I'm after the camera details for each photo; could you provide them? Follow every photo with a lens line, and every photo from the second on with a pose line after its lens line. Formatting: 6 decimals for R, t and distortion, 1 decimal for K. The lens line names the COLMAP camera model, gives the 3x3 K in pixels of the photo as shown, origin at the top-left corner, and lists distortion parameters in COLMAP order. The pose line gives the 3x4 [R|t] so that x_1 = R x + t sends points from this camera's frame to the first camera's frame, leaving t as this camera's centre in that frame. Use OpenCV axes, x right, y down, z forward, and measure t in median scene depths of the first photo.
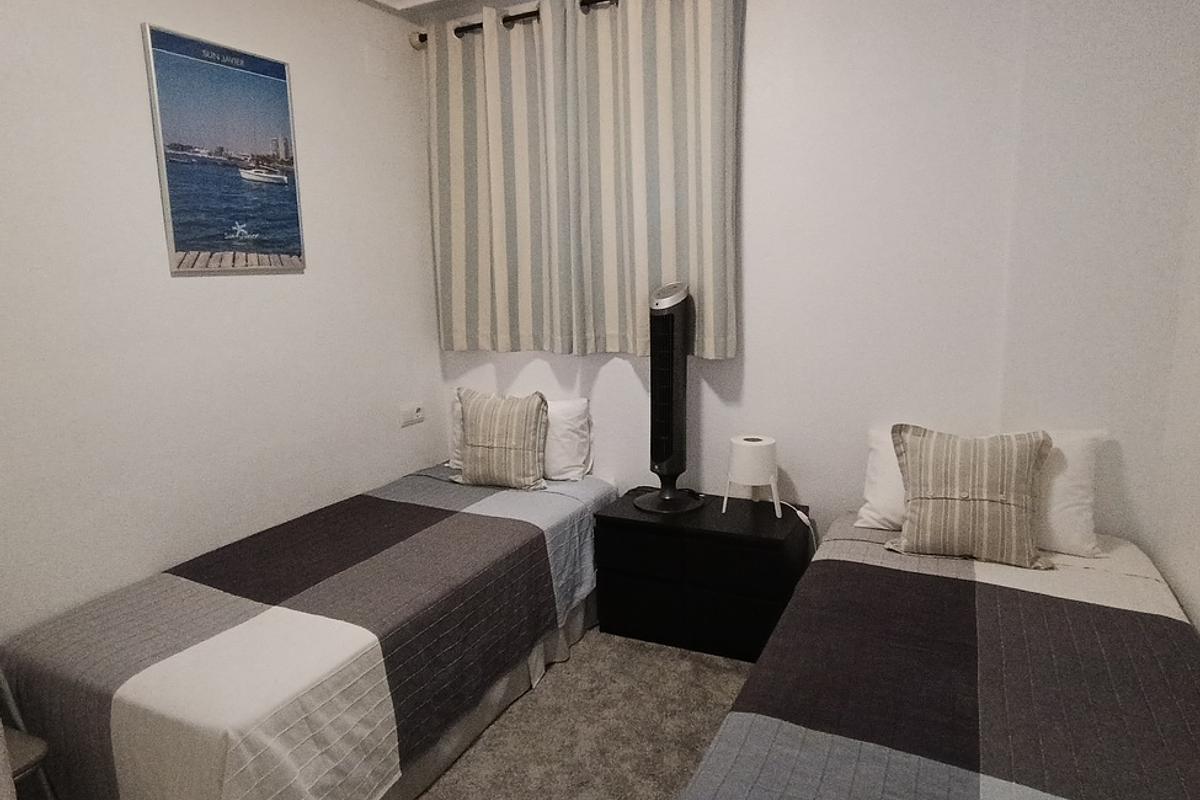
lens RADIAL K [[739.5, 0, 590.2], [0, 739.5, 398.2], [0, 0, 1]] dist [-0.029953, 0.028295]
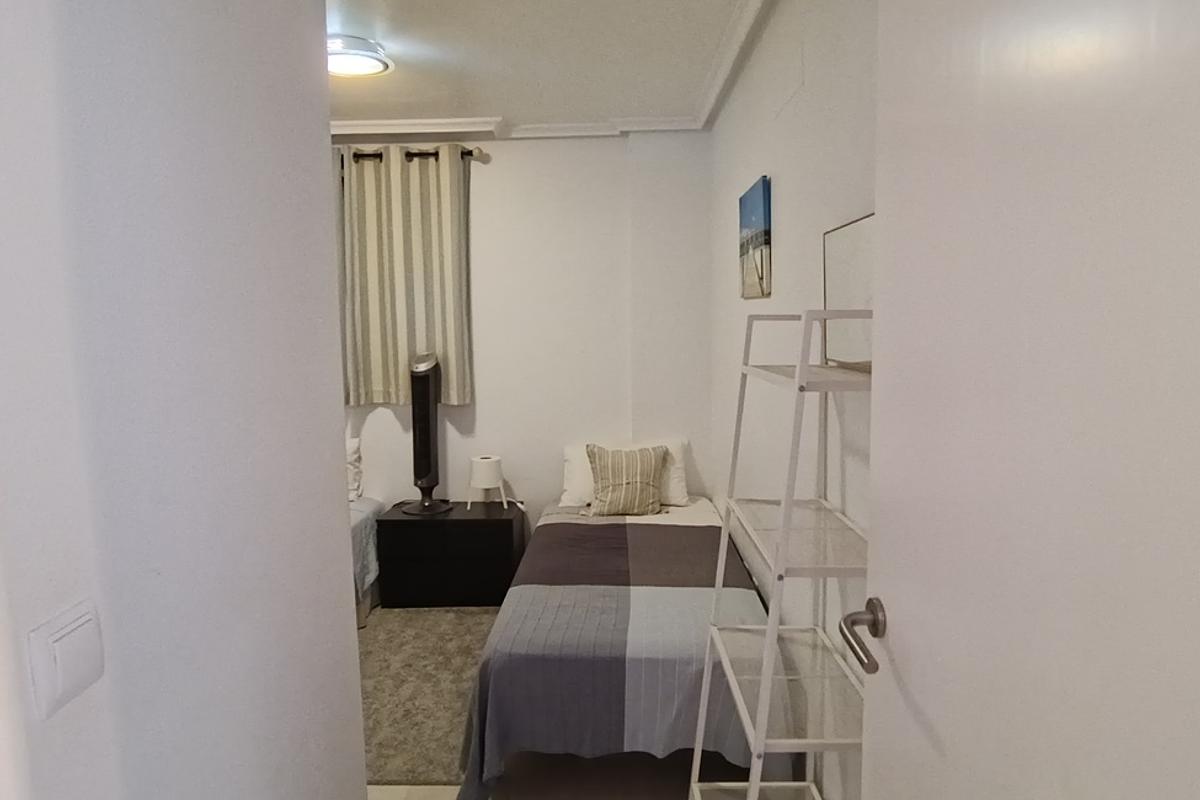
lens RADIAL K [[739.5, 0, 590.2], [0, 739.5, 398.2], [0, 0, 1]] dist [-0.029953, 0.028295]
pose [[0.903139, -0.021843, 0.428793, -0.216617], [0.060372, 0.995243, -0.076457, 0.060494], [-0.425084, 0.094938, 0.900161, -0.420776]]
